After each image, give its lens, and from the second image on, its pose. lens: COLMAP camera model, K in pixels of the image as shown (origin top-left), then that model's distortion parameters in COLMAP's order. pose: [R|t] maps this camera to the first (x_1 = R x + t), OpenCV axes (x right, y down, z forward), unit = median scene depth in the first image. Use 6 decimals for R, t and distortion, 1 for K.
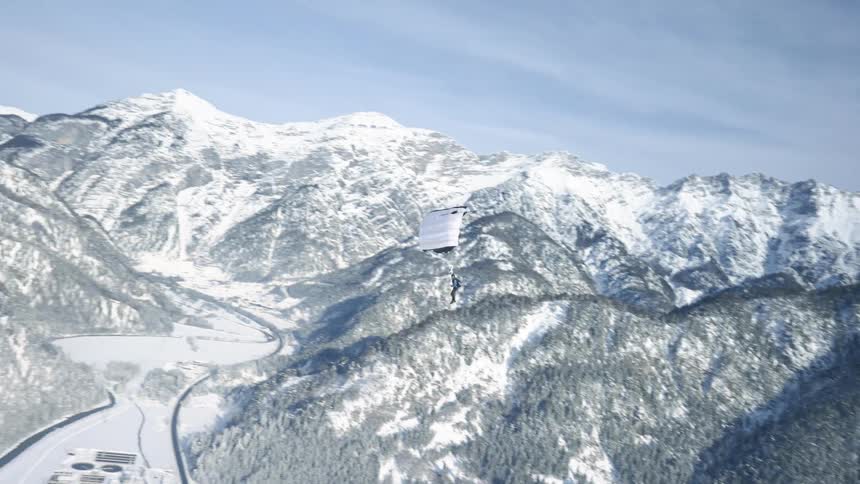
lens RADIAL K [[647.0, 0, 428.3], [0, 647.0, 239.9], [0, 0, 1]] dist [-0.000096, -0.001986]
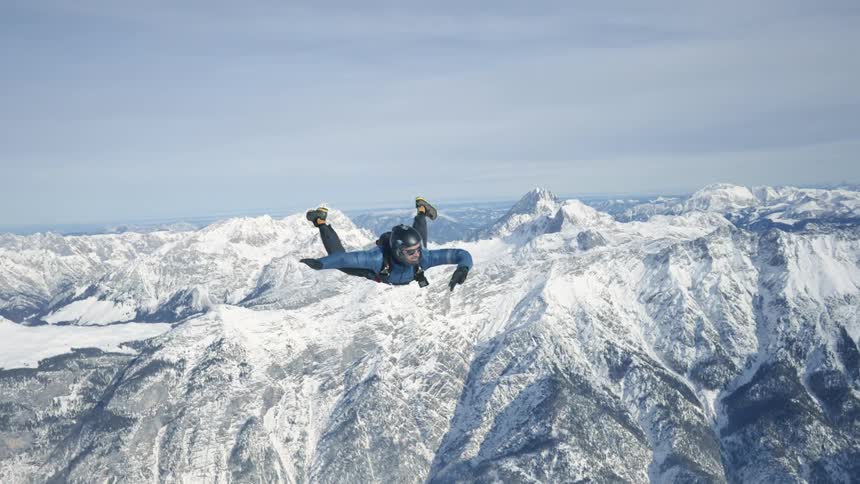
lens RADIAL K [[647.0, 0, 431.5], [0, 647.0, 244.0], [0, 0, 1]] dist [-0.000096, -0.001986]
pose [[0.963622, -0.260349, 0.060431, -0.081605], [0.252120, 0.960502, 0.117773, -0.383250], [-0.088706, -0.098252, 0.991200, -0.104809]]
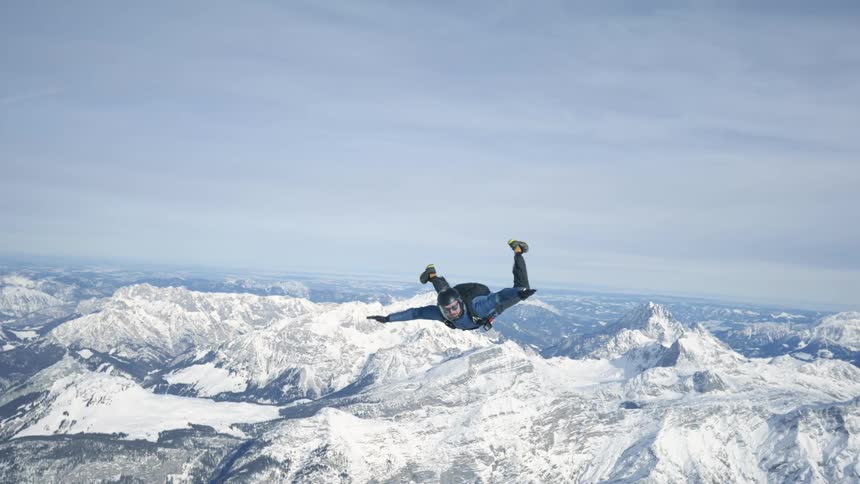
lens RADIAL K [[647.0, 0, 429.3], [0, 647.0, 242.9], [0, 0, 1]] dist [-0.000096, -0.001986]
pose [[0.986654, -0.145655, -0.072783, -0.090460], [0.143987, 0.989192, -0.027694, -0.479093], [0.076031, 0.016845, 0.996963, -0.119439]]
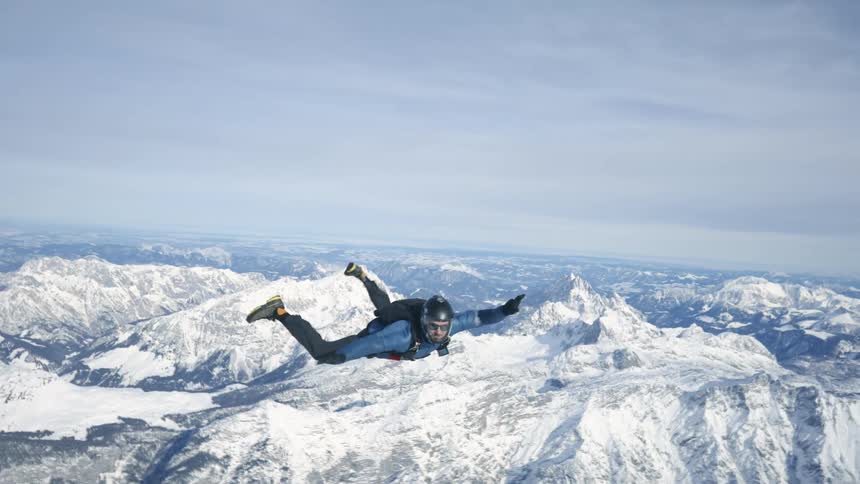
lens RADIAL K [[647.0, 0, 432.0], [0, 647.0, 242.1], [0, 0, 1]] dist [-0.000096, -0.001986]
pose [[0.988748, -0.144246, 0.039633, -0.107085], [0.142222, 0.988578, 0.049874, -0.544546], [-0.046375, -0.043676, 0.997969, -0.136994]]
